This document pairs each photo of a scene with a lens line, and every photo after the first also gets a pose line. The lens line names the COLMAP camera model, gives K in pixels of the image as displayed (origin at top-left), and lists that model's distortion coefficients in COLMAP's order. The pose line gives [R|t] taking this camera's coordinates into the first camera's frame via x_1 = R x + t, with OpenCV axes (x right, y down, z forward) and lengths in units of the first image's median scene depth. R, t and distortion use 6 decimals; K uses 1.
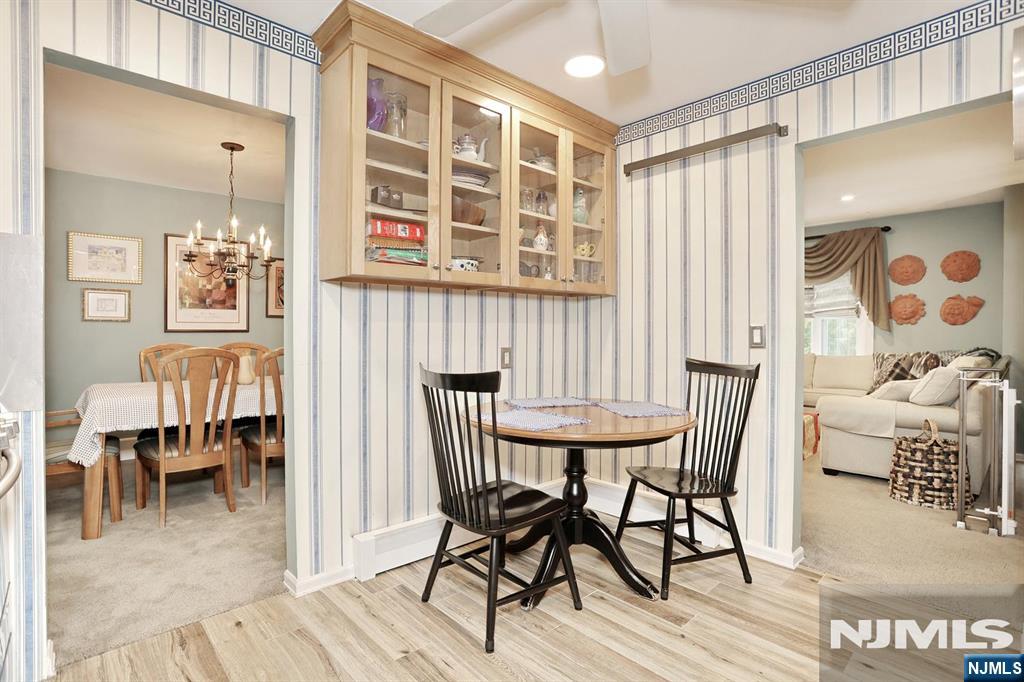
lens RADIAL K [[518.1, 0, 516.9], [0, 518.1, 342.1], [0, 0, 1]] dist [-0.000498, 0.000664]
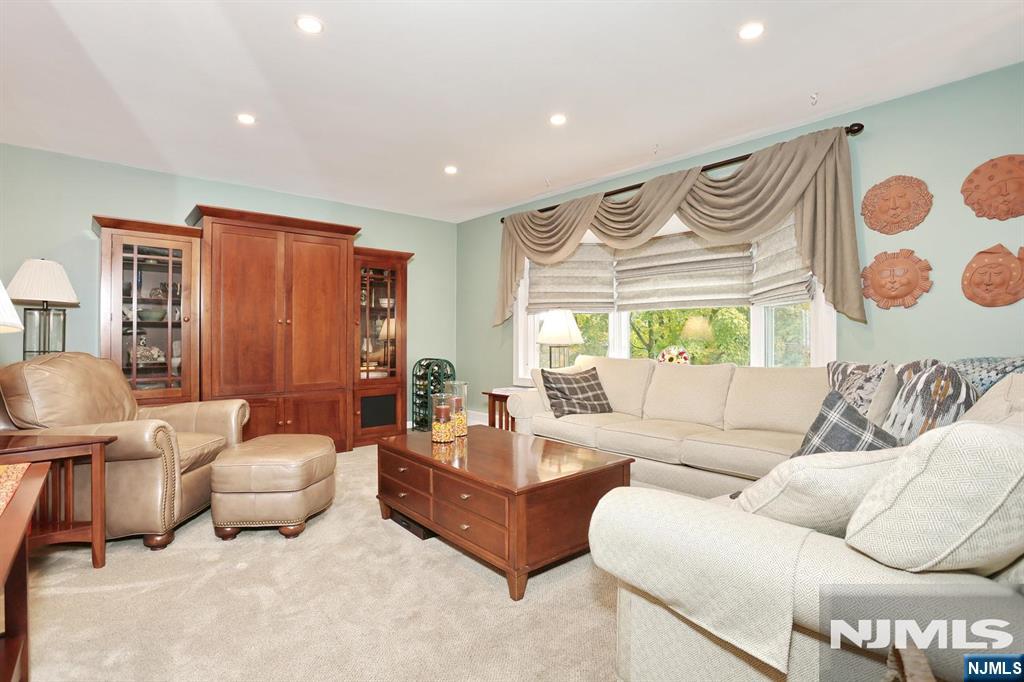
lens RADIAL K [[518.1, 0, 507.3], [0, 518.1, 337.7], [0, 0, 1]] dist [-0.000498, 0.000664]
pose [[0.999244, 0.001334, -0.038863, 0.396954], [-0.002020, 0.999843, -0.017621, 0.006456], [0.038833, 0.017686, 0.999089, 0.482894]]
